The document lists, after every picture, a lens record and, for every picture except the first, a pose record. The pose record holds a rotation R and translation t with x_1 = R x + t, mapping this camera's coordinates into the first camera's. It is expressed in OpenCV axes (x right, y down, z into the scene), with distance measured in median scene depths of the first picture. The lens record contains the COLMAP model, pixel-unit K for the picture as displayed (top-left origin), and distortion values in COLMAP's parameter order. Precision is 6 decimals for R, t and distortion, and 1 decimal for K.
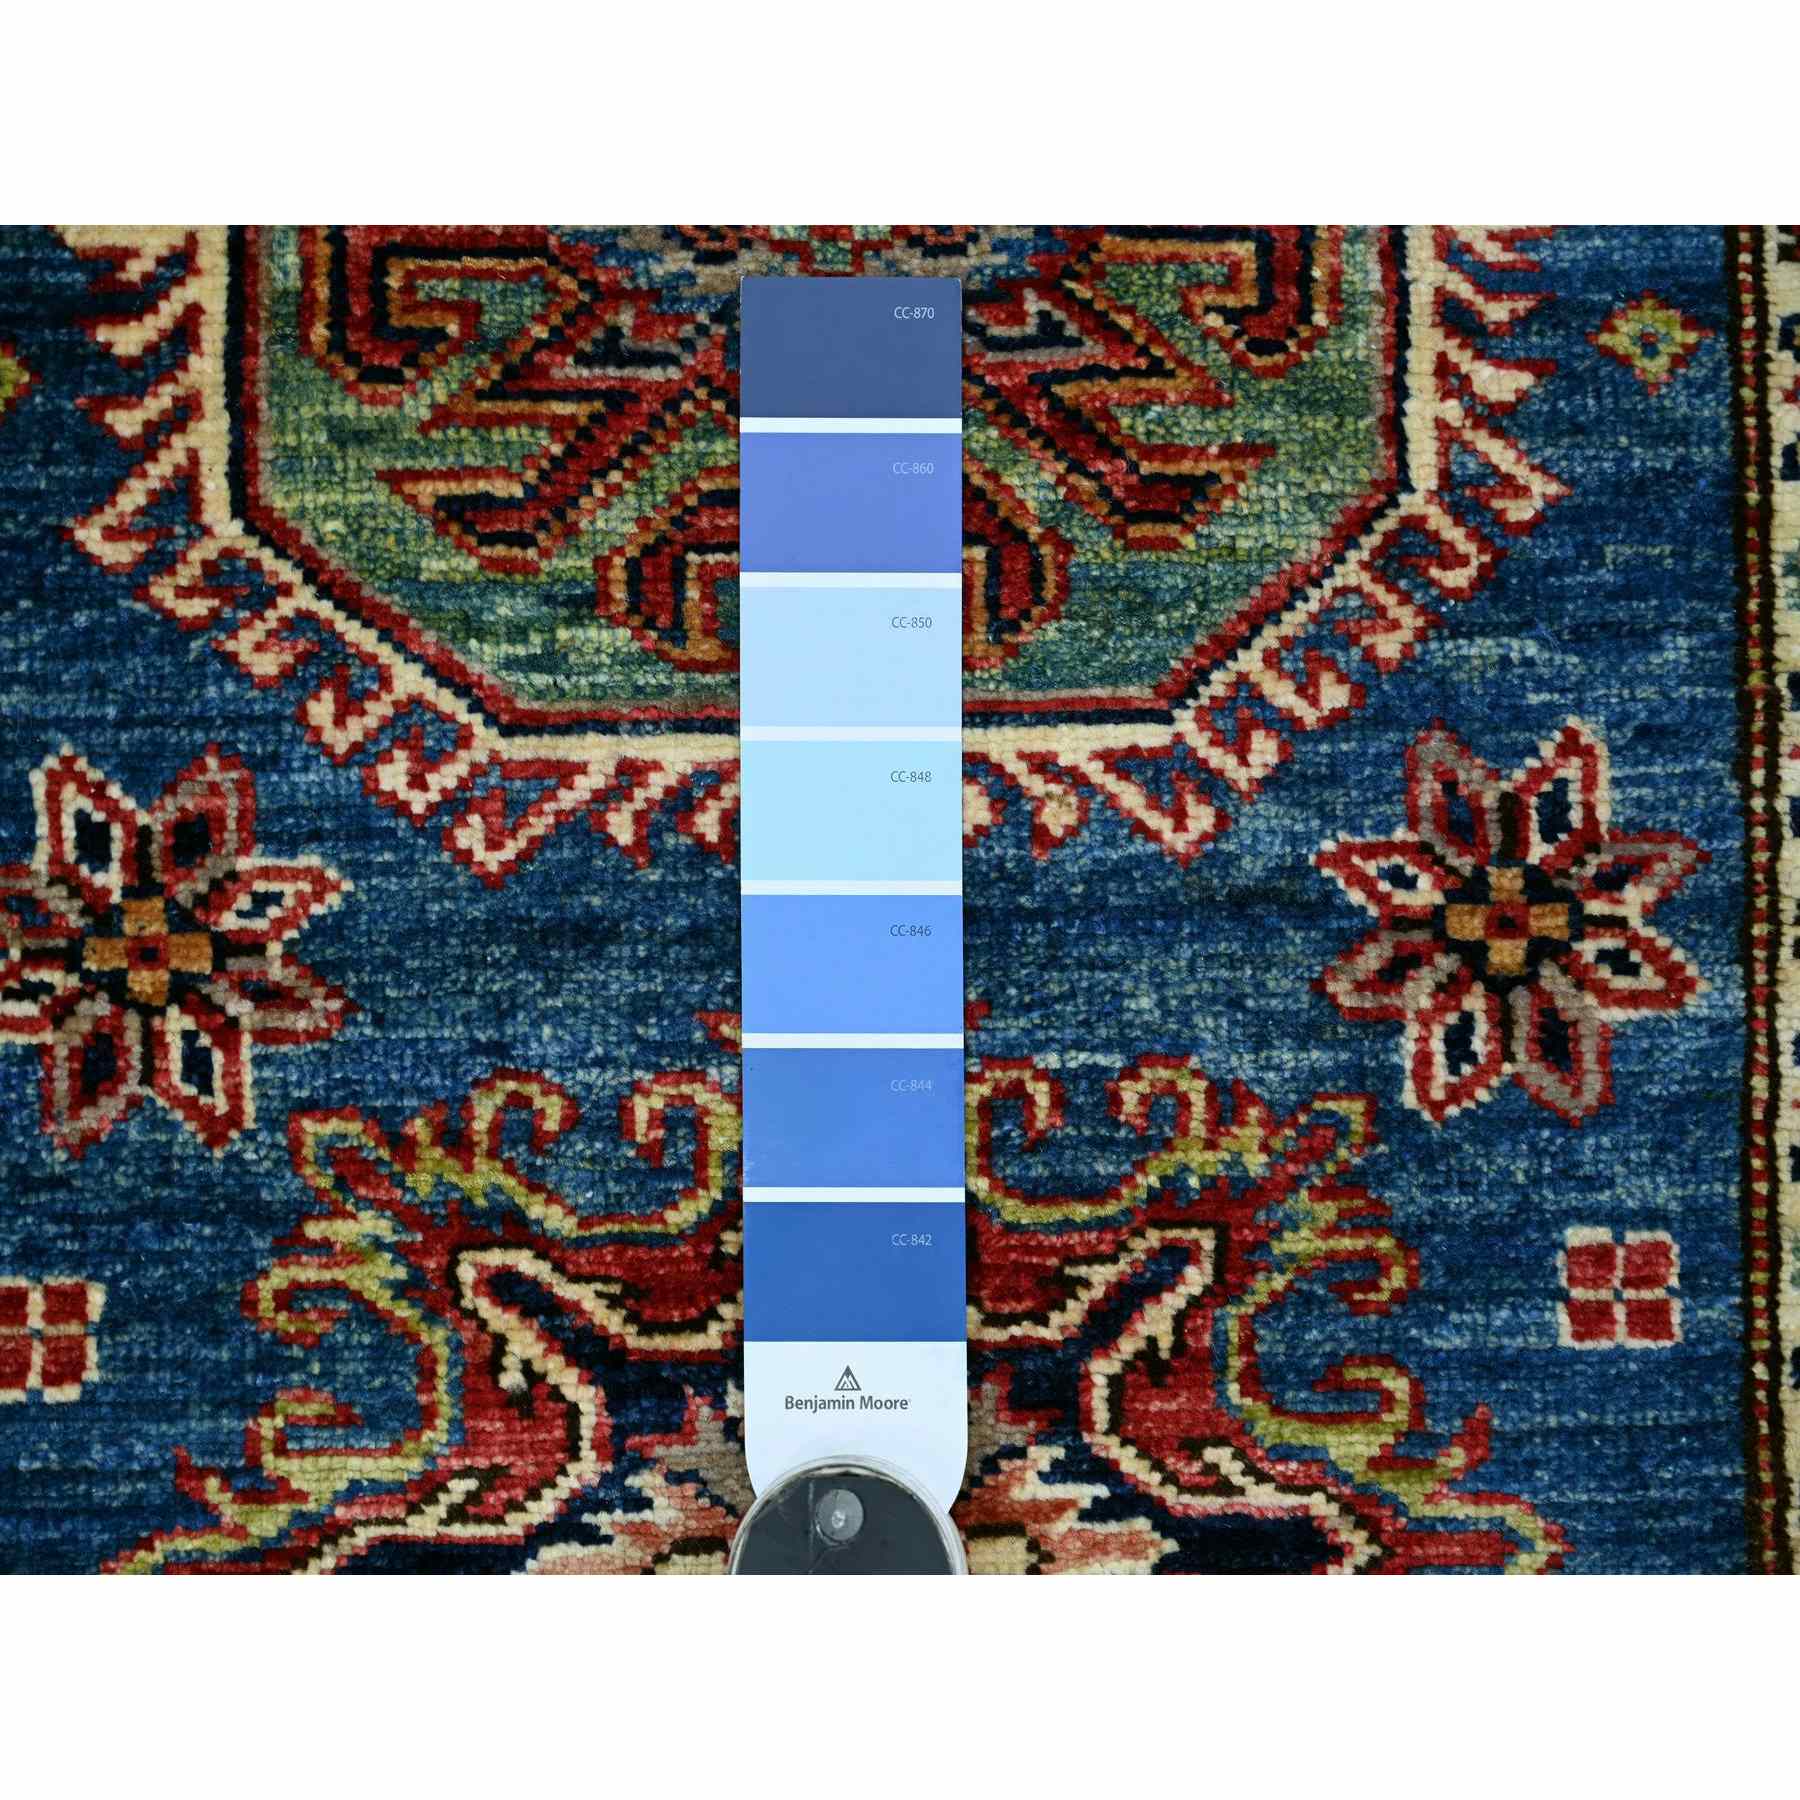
lens RADIAL K [[5340.4, 0, 890.8], [0, 5340.4, 901.3], [0, 0, 1]] dist [0.076830, 0.000000]
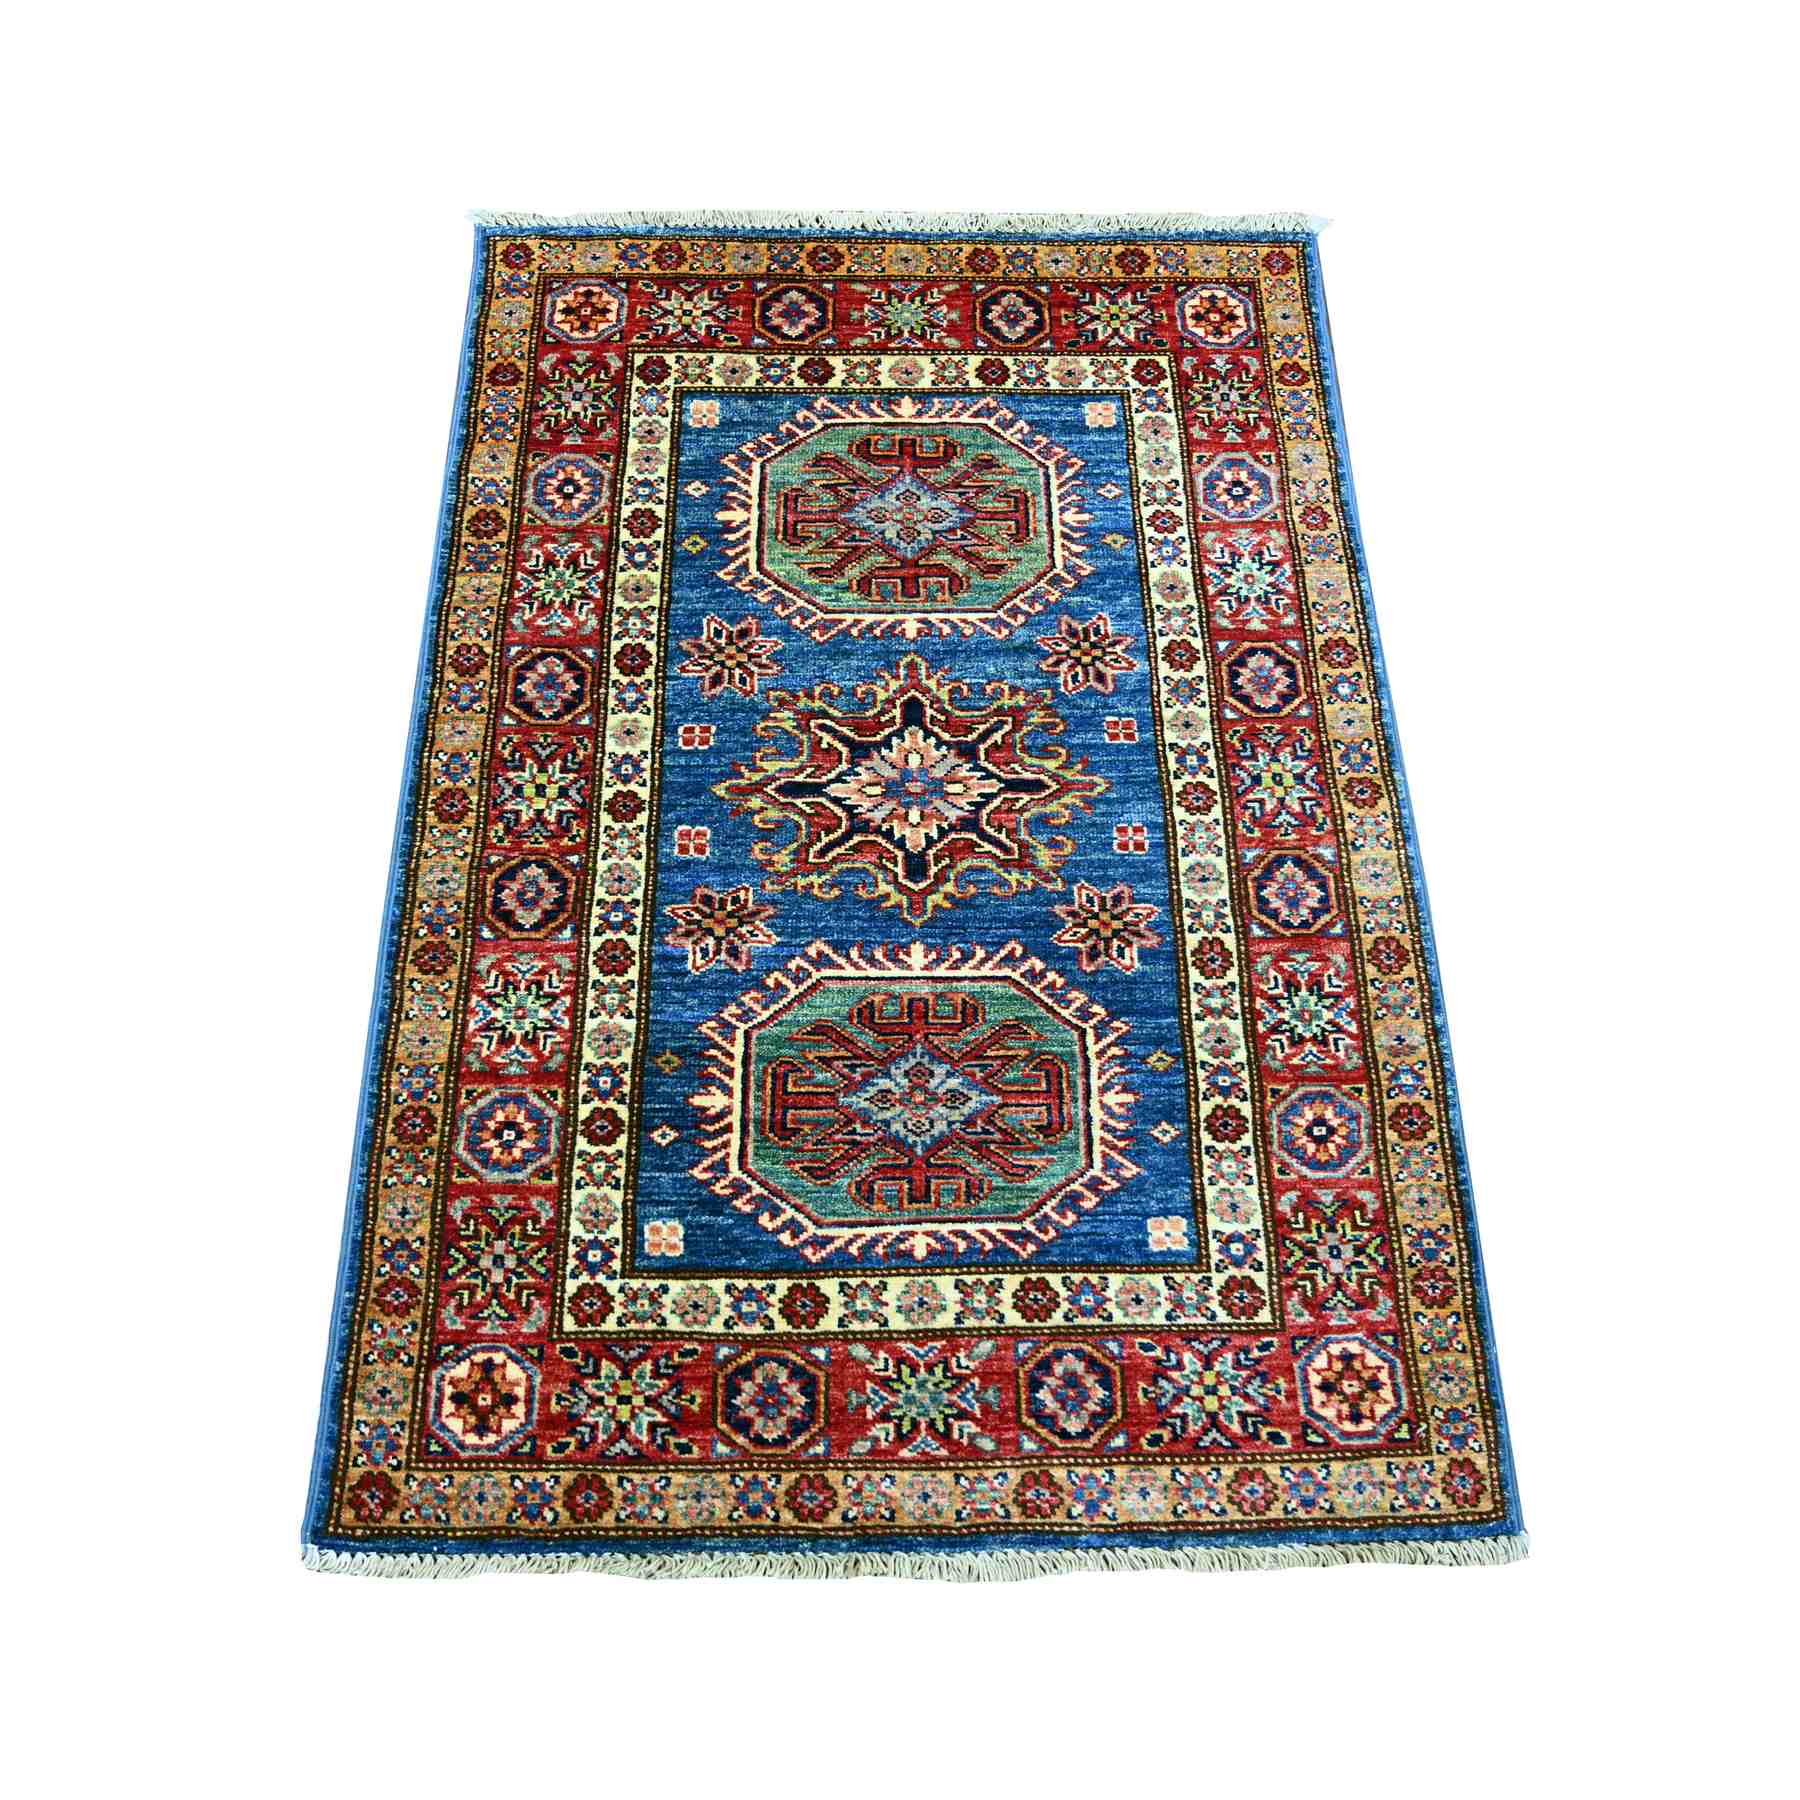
lens RADIAL K [[1664.4, 0, 918.1], [0, 1664.4, 899.6], [0, 0, 1]] dist [0.013382, -0.008298]
pose [[0.999845, -0.013755, -0.010950, 0.005870], [0.007503, 0.897085, -0.441794, 0.689615], [0.015900, 0.441644, 0.897050, 0.008044]]
